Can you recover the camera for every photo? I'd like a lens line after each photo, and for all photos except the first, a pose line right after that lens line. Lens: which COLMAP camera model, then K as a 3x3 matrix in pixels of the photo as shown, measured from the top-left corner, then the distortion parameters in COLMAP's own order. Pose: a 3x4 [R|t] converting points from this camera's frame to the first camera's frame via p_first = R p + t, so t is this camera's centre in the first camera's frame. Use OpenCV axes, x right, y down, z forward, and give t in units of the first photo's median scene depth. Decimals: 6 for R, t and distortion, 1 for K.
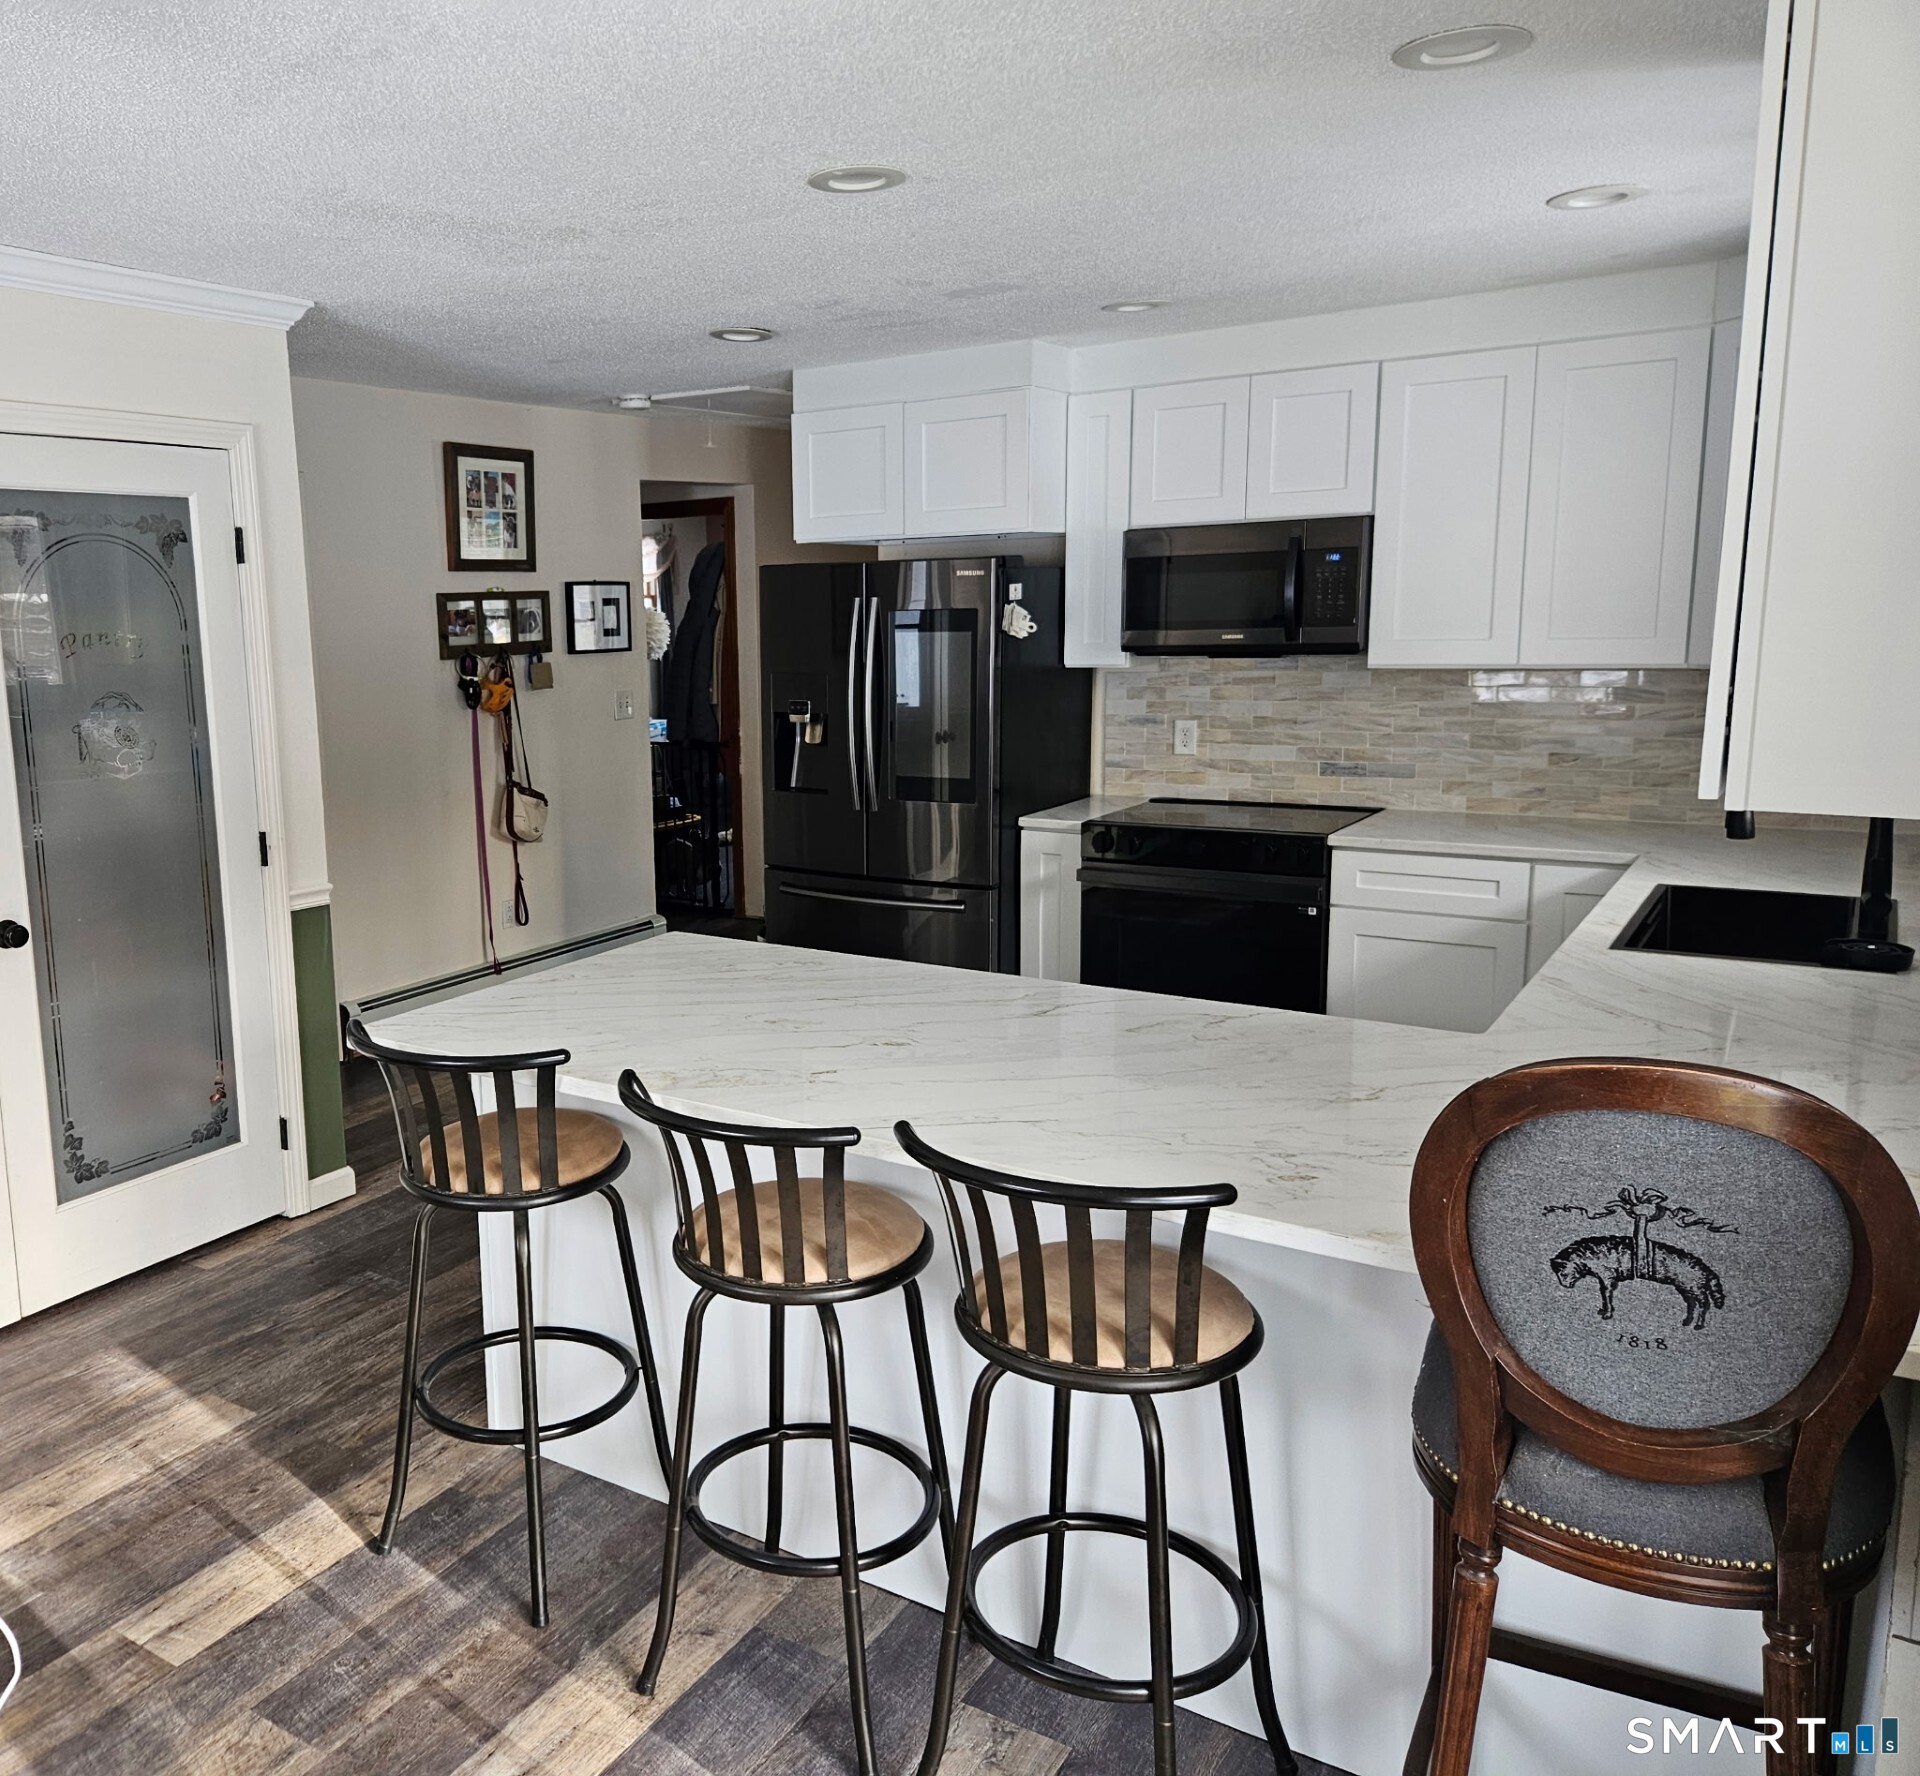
lens RADIAL K [[1577.8, 0, 709.2], [0, 1577.8, 871.4], [0, 0, 1]] dist [0.066941, -0.060154]
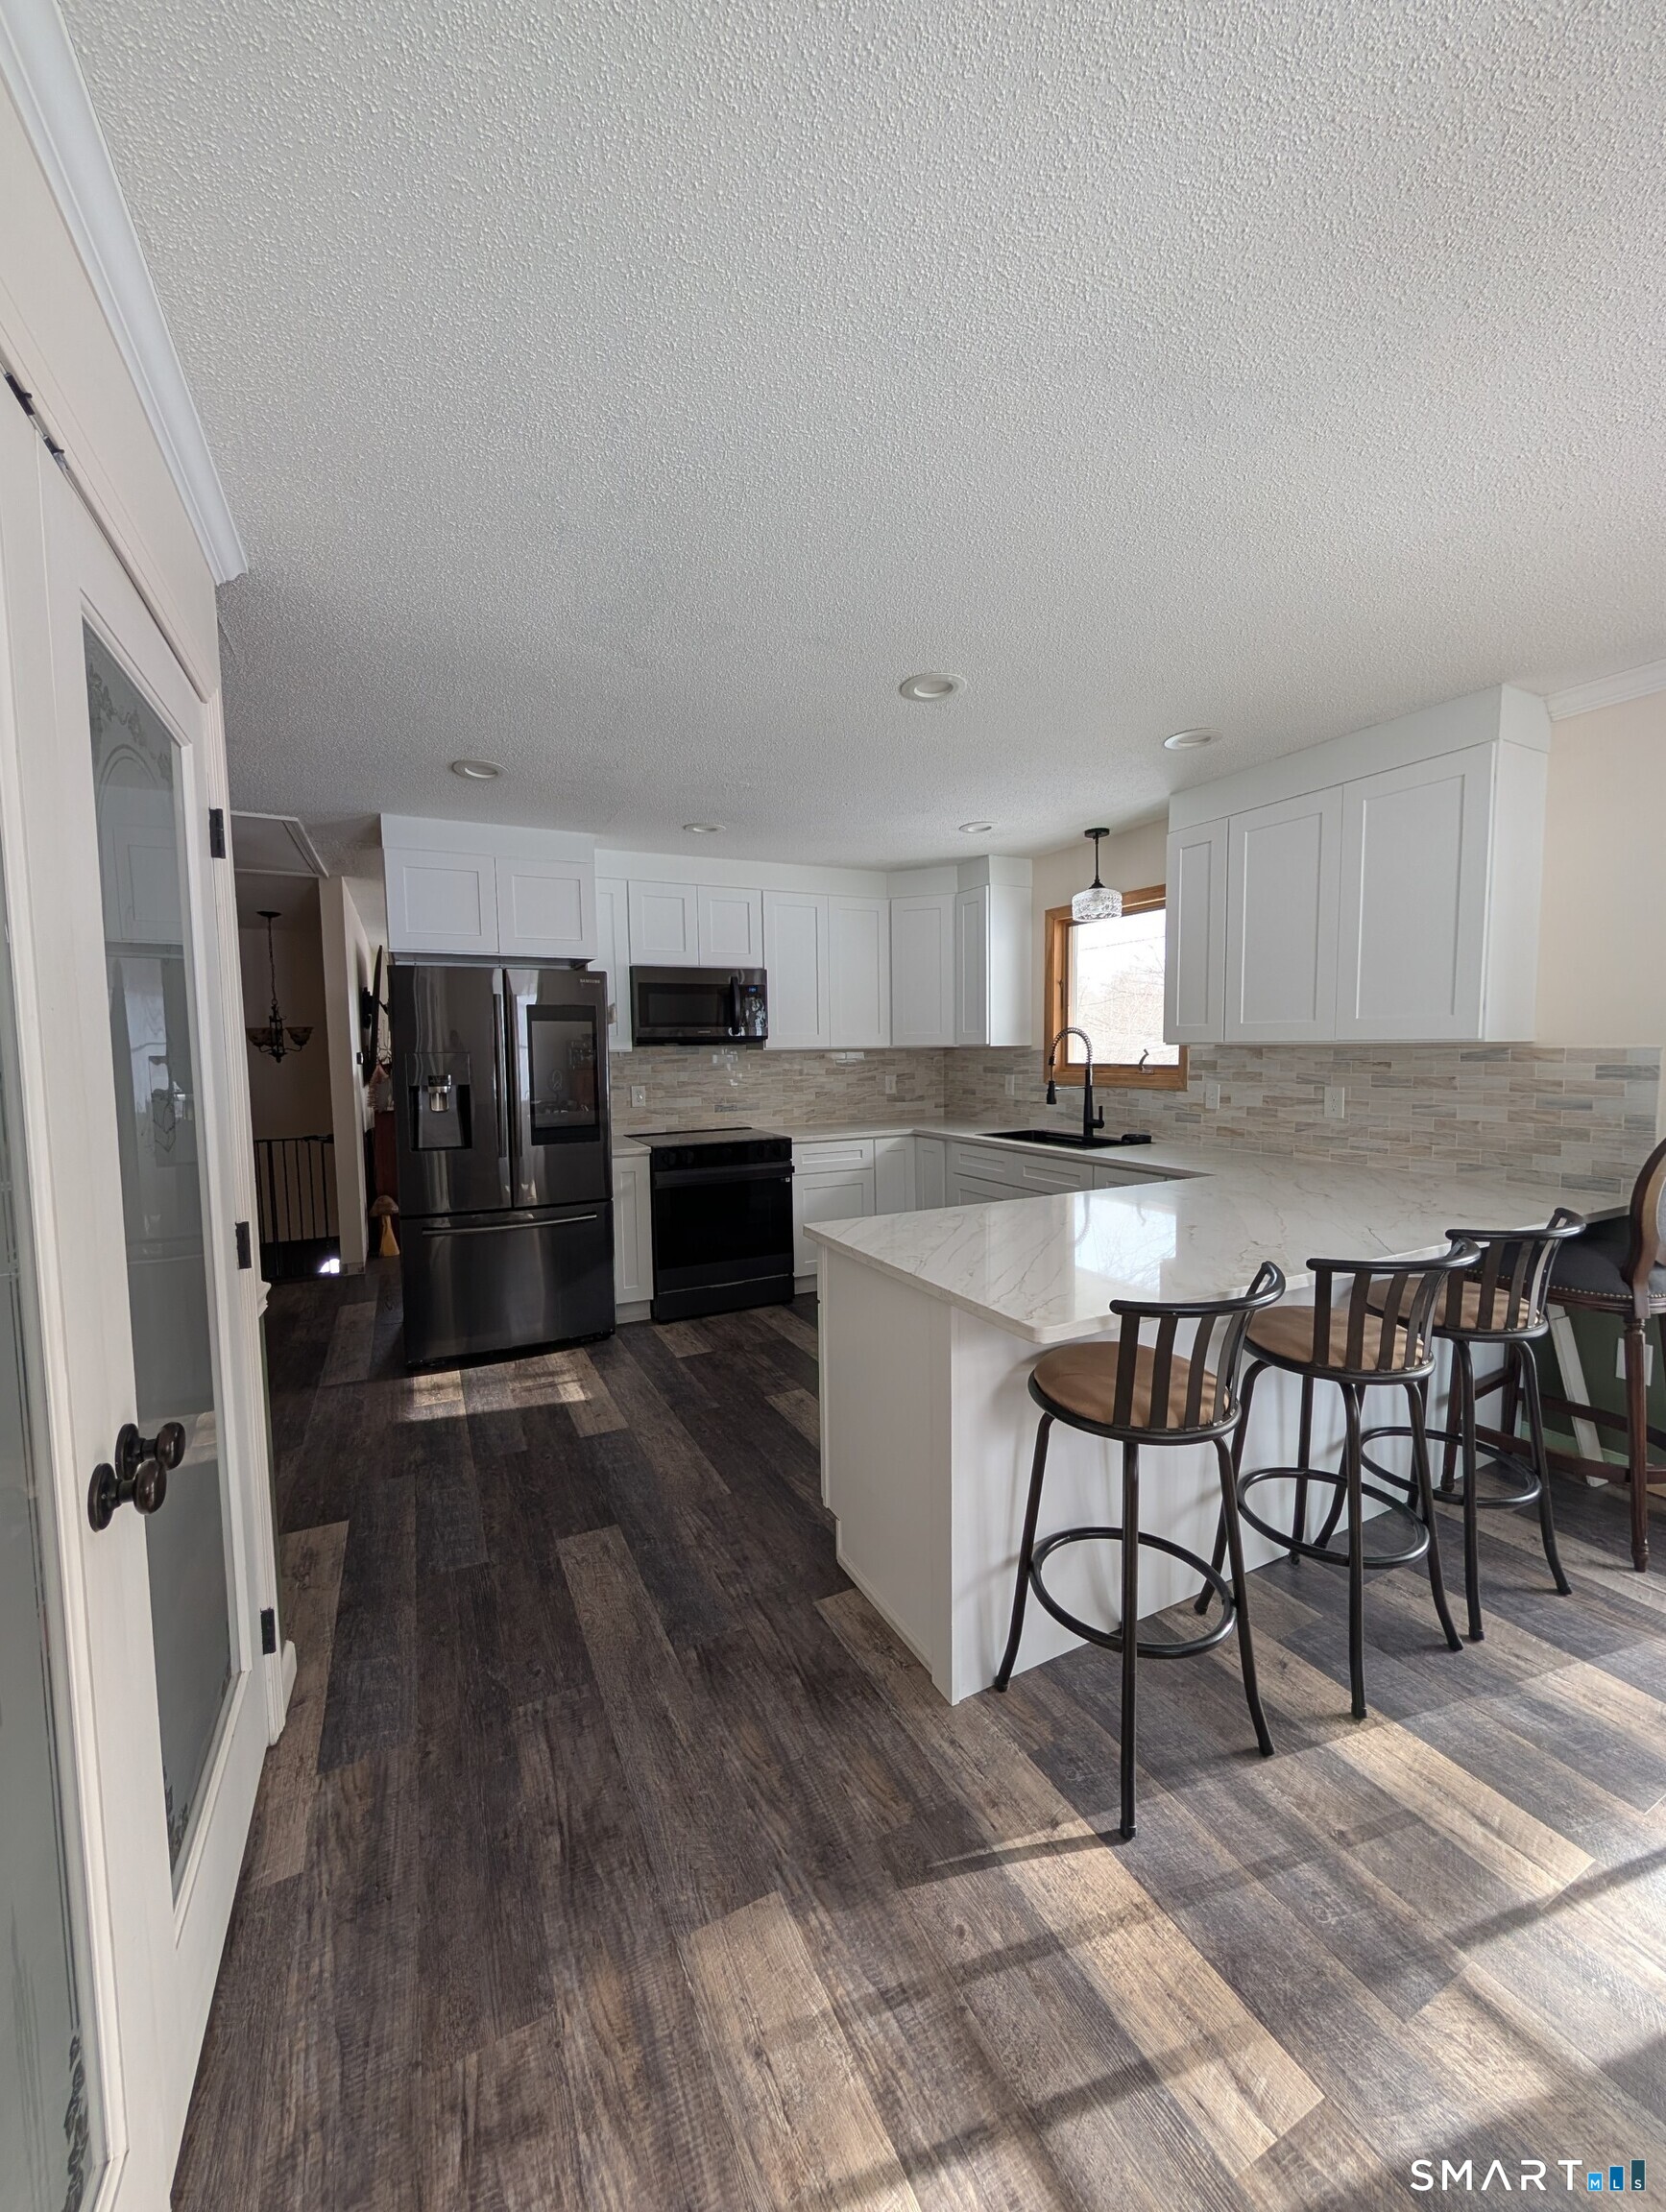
lens RADIAL K [[833.9, 0, 821.9], [0, 833.9, 1111.8], [0, 0, 1]] dist [-0.002878, 0.000026]
pose [[0.466864, -0.051008, 0.882857, -0.669765], [0.151987, 0.988108, -0.023283, -0.036261], [-0.871170, 0.145052, 0.469065, 0.783989]]
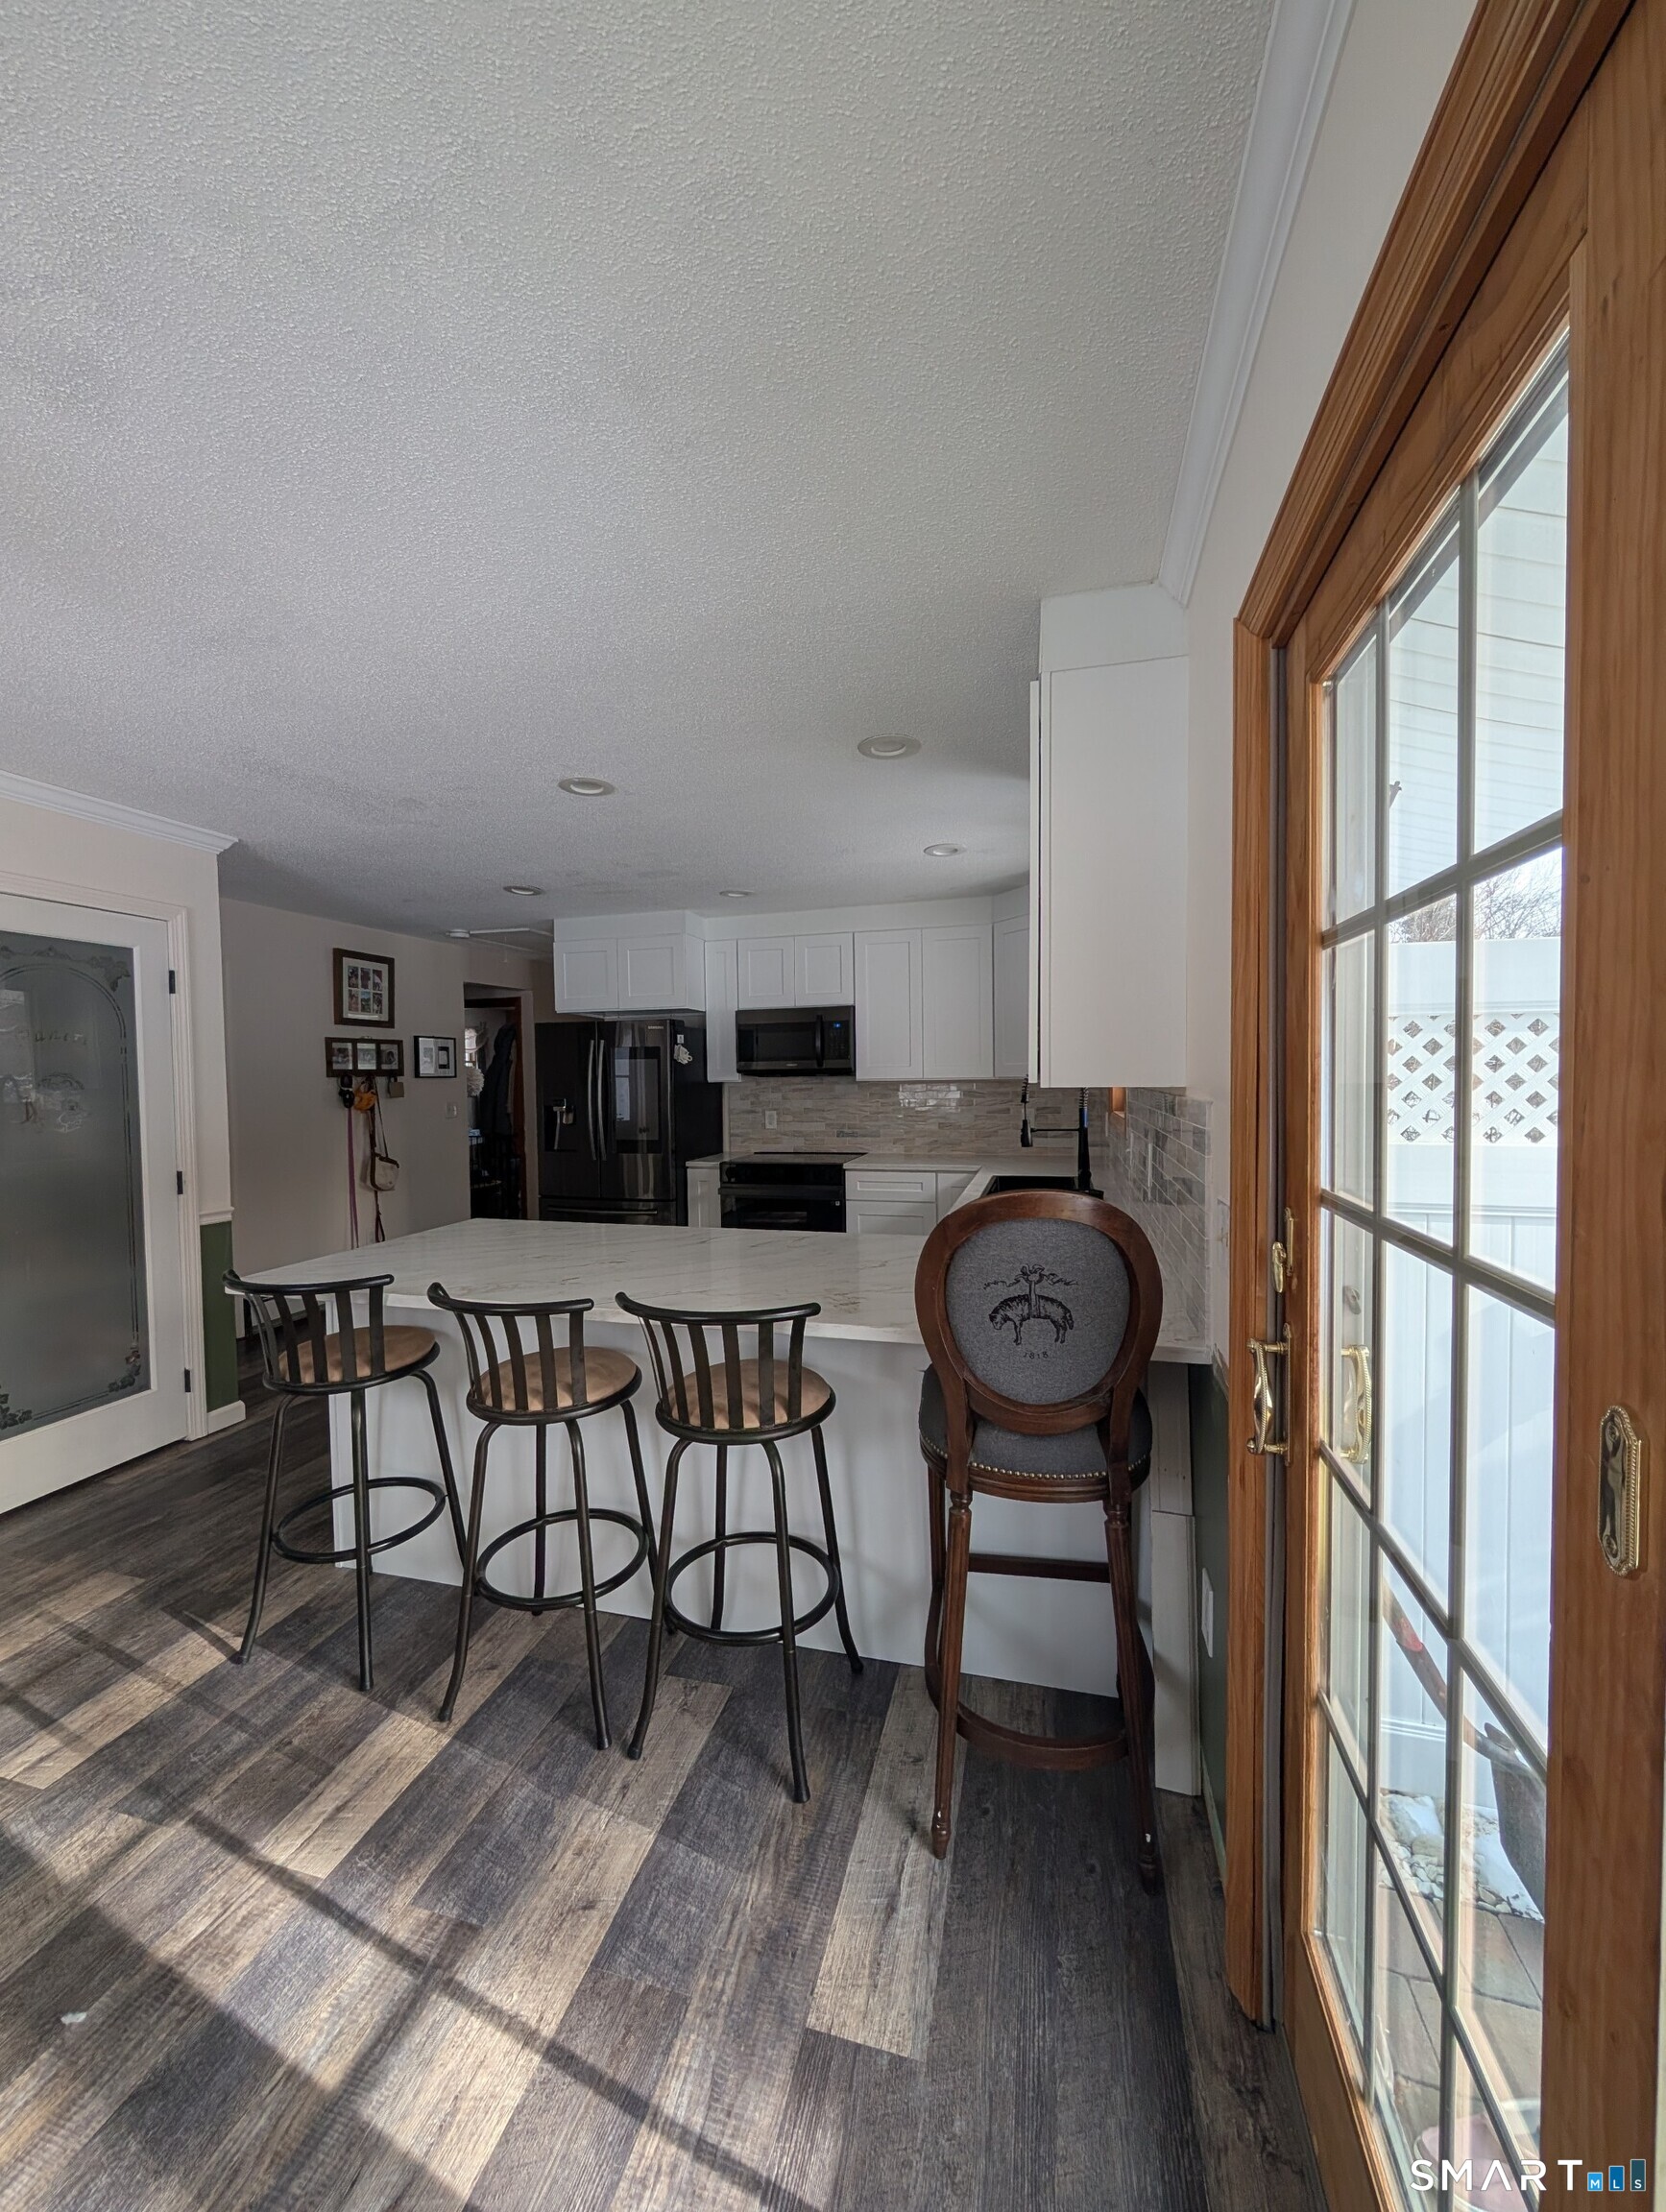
lens RADIAL K [[833.9, 0, 819.0], [0, 833.9, 1106.7], [0, 0, 1]] dist [-0.002878, 0.000026]
pose [[0.937830, 0.001354, 0.347093, 0.012290], [0.047445, 0.990106, -0.132055, 0.063198], [-0.343838, 0.140313, 0.928487, 0.084890]]
